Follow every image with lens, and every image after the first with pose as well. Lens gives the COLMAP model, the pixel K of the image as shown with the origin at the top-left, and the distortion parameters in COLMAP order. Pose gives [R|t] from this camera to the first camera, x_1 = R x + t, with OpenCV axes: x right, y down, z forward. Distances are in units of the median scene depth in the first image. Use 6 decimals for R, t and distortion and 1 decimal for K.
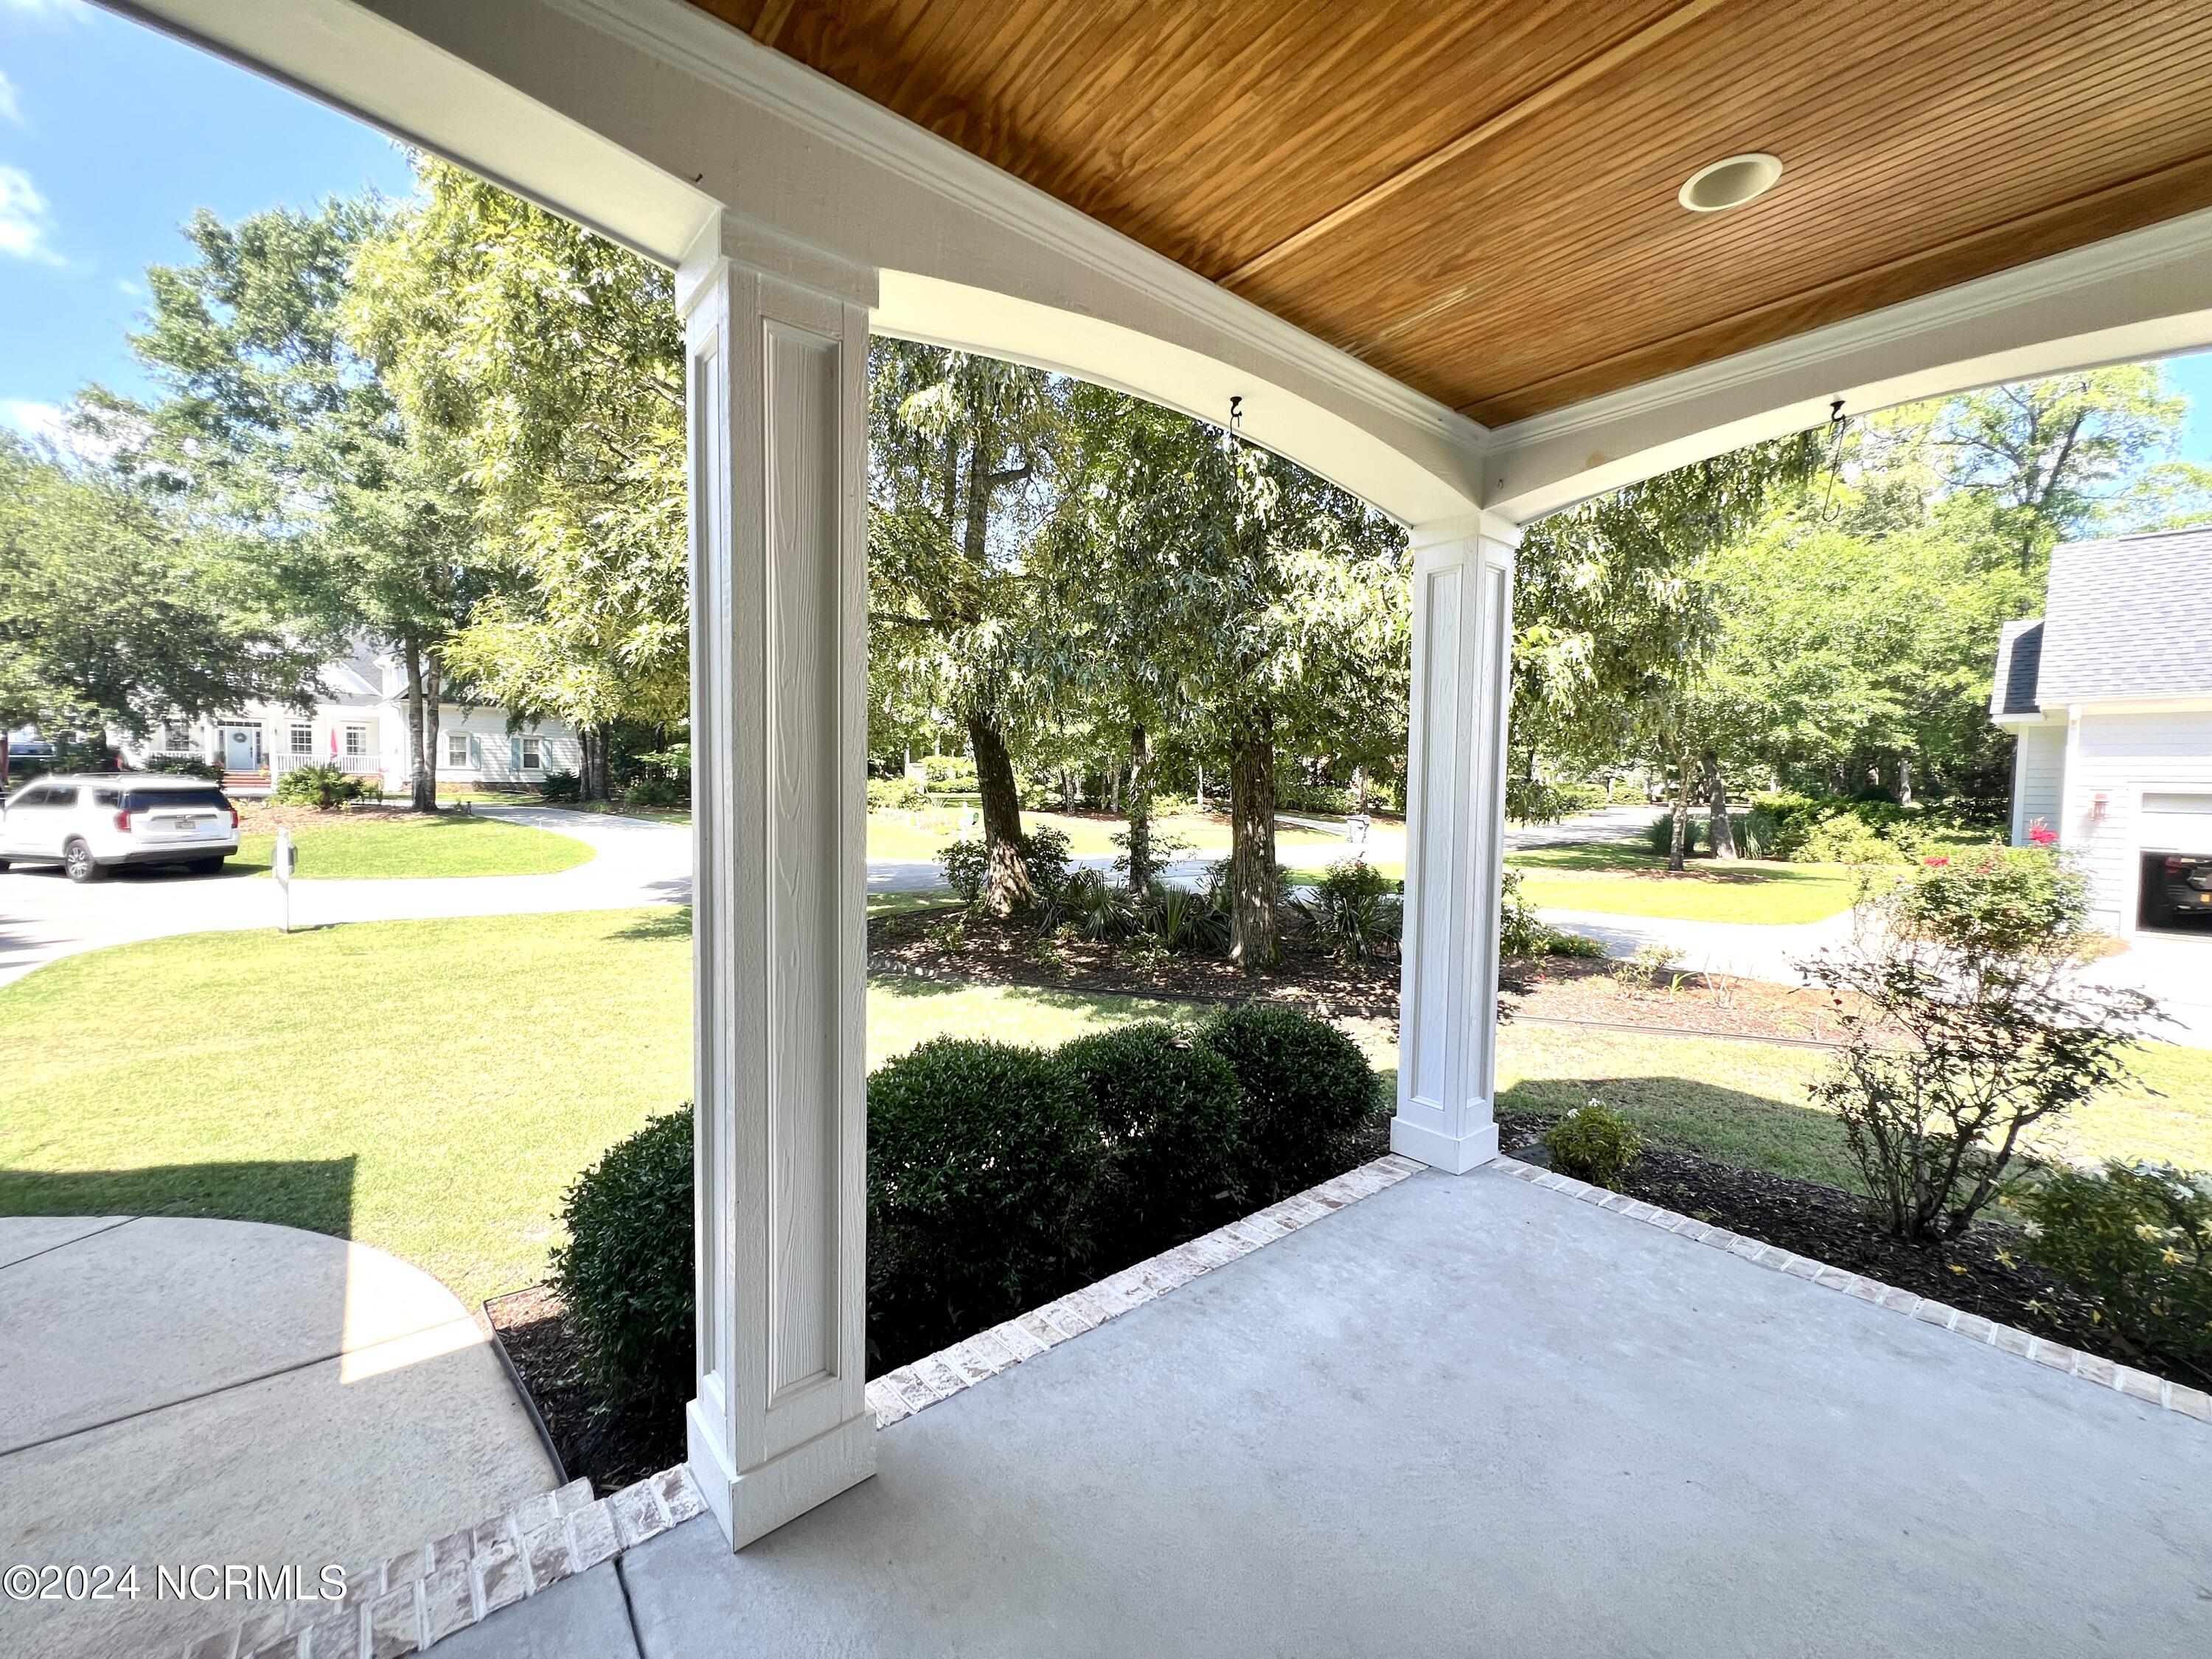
lens RADIAL K [[887.2, 0, 1102.2], [0, 887.2, 834.4], [0, 0, 1]] dist [-0.000022, 0.000341]
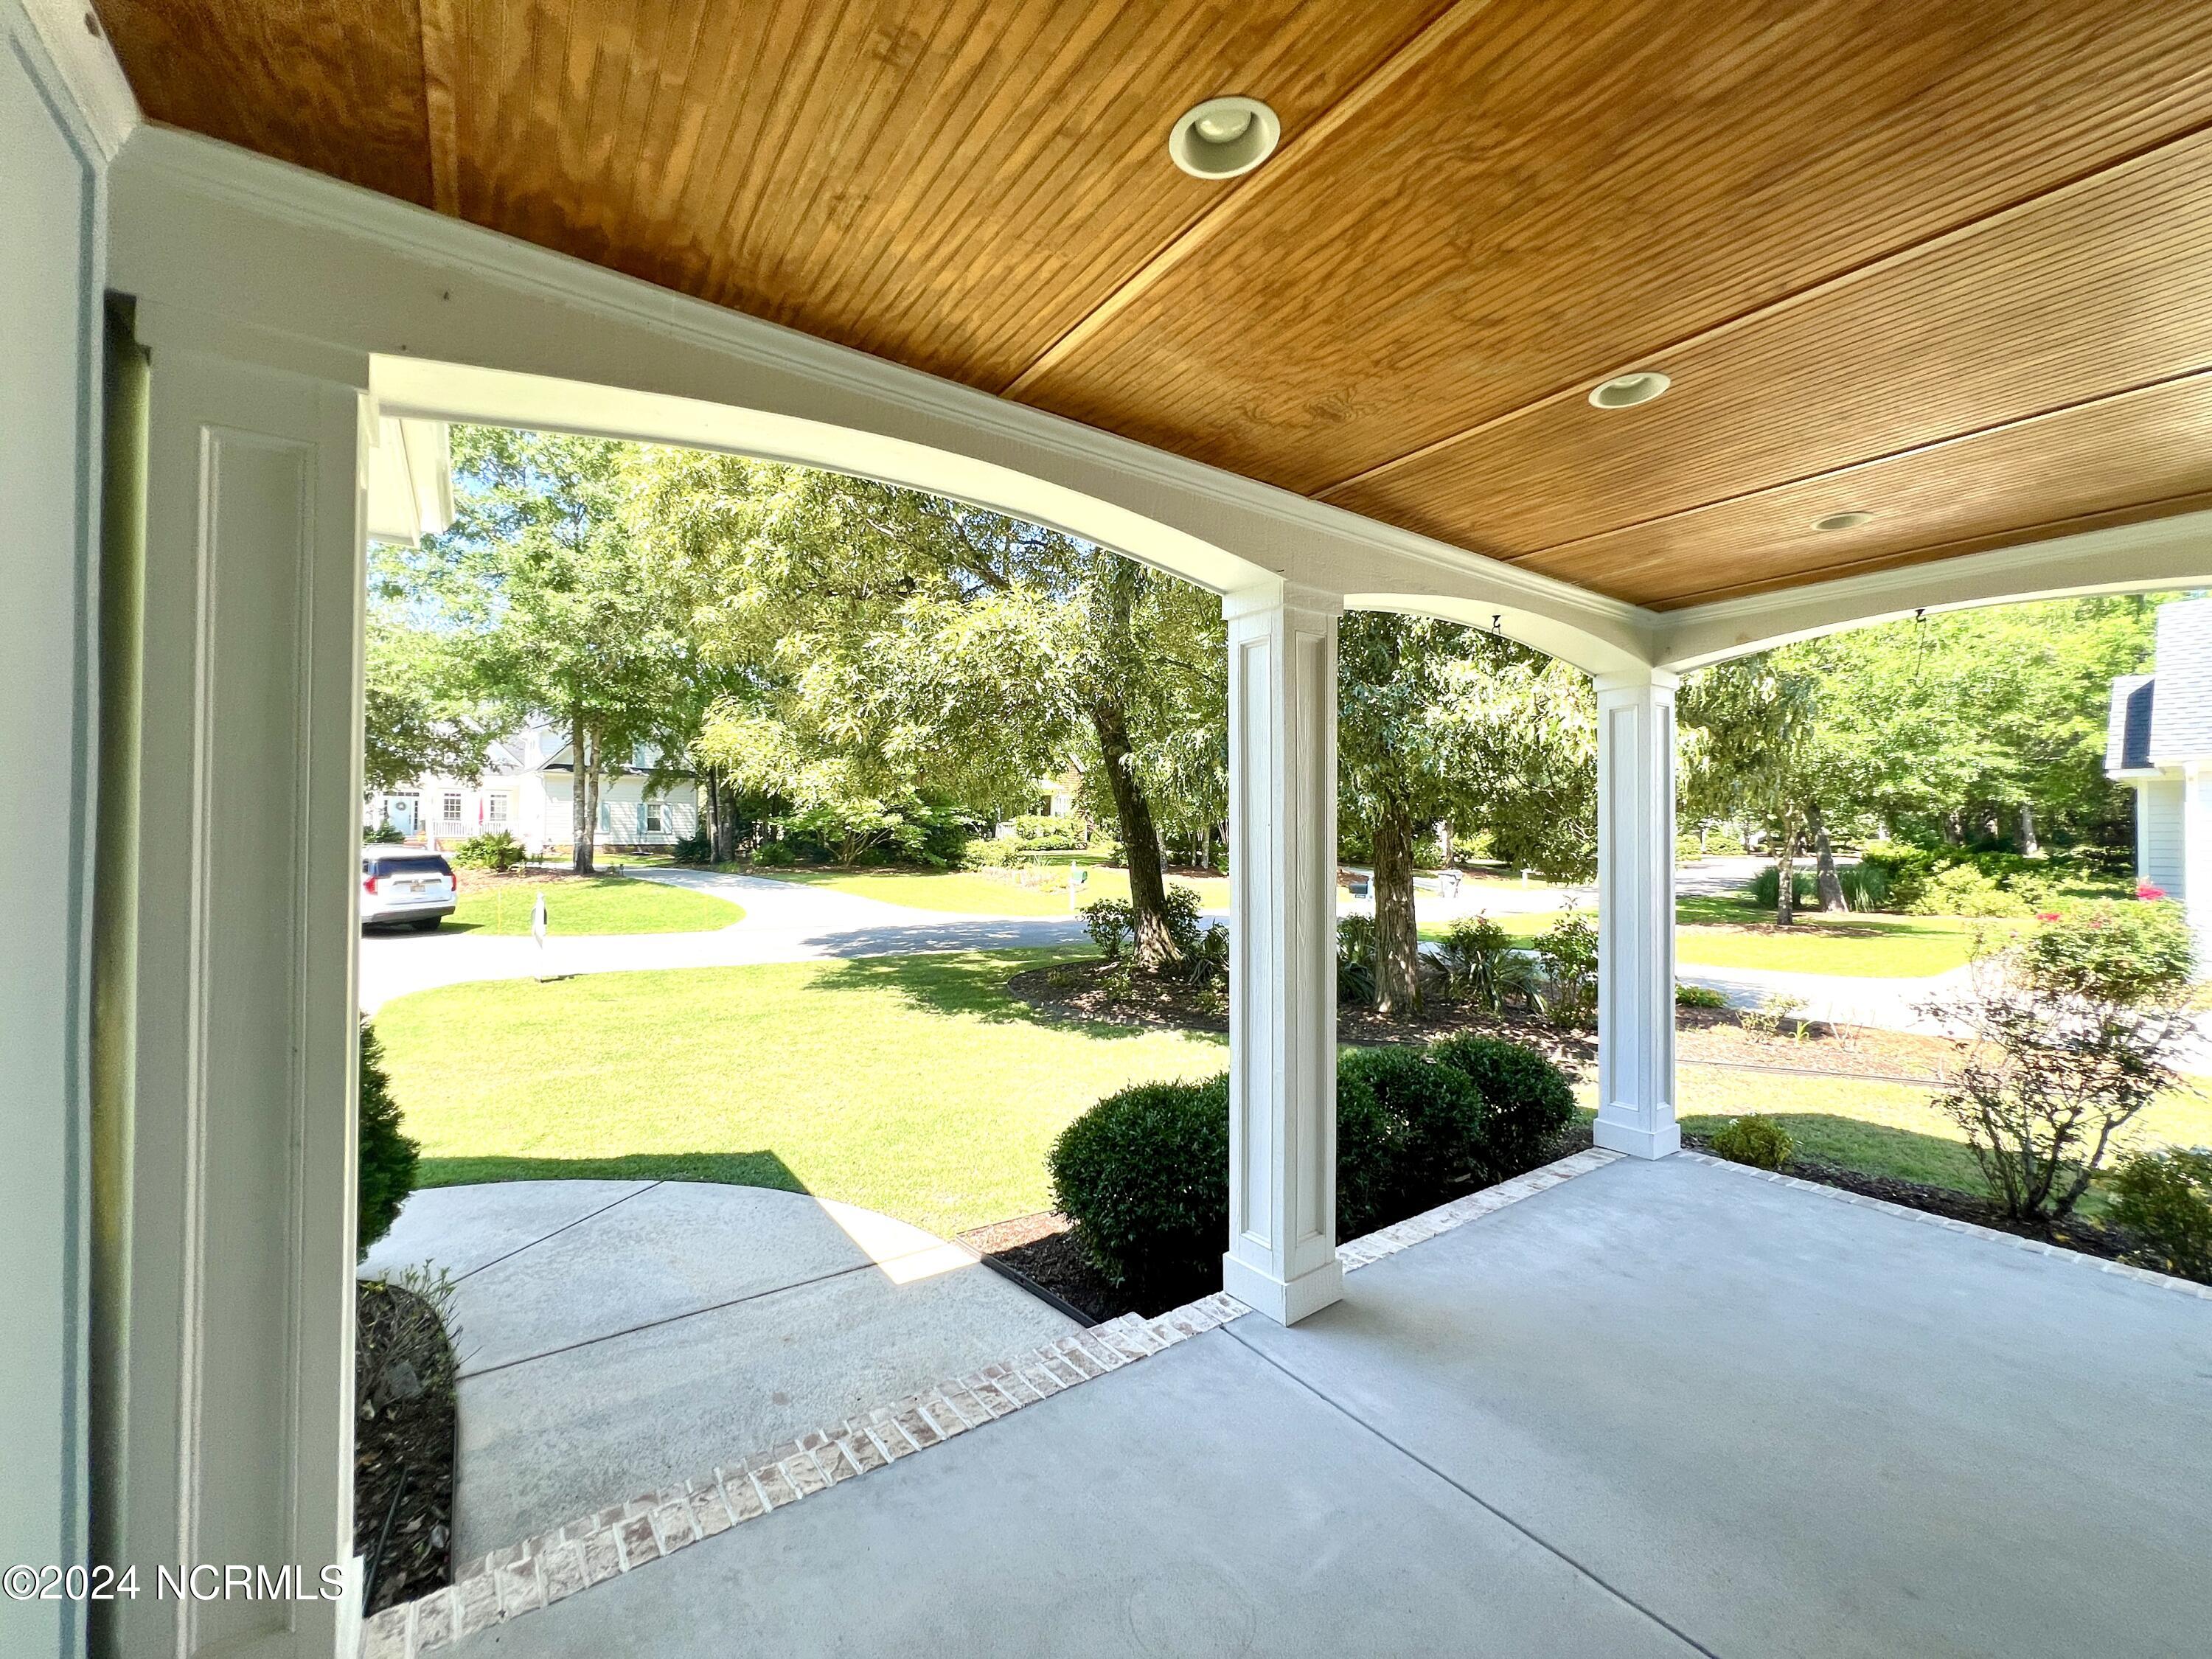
lens RADIAL K [[890.8, 0, 1106.0], [0, 890.8, 829.5], [0, 0, 1]] dist [-0.006821, 0.003165]
pose [[0.997402, -0.010419, -0.071285, -0.067774], [0.005627, 0.997730, -0.067102, -0.005199], [0.071822, 0.066526, 0.995196, -0.088459]]
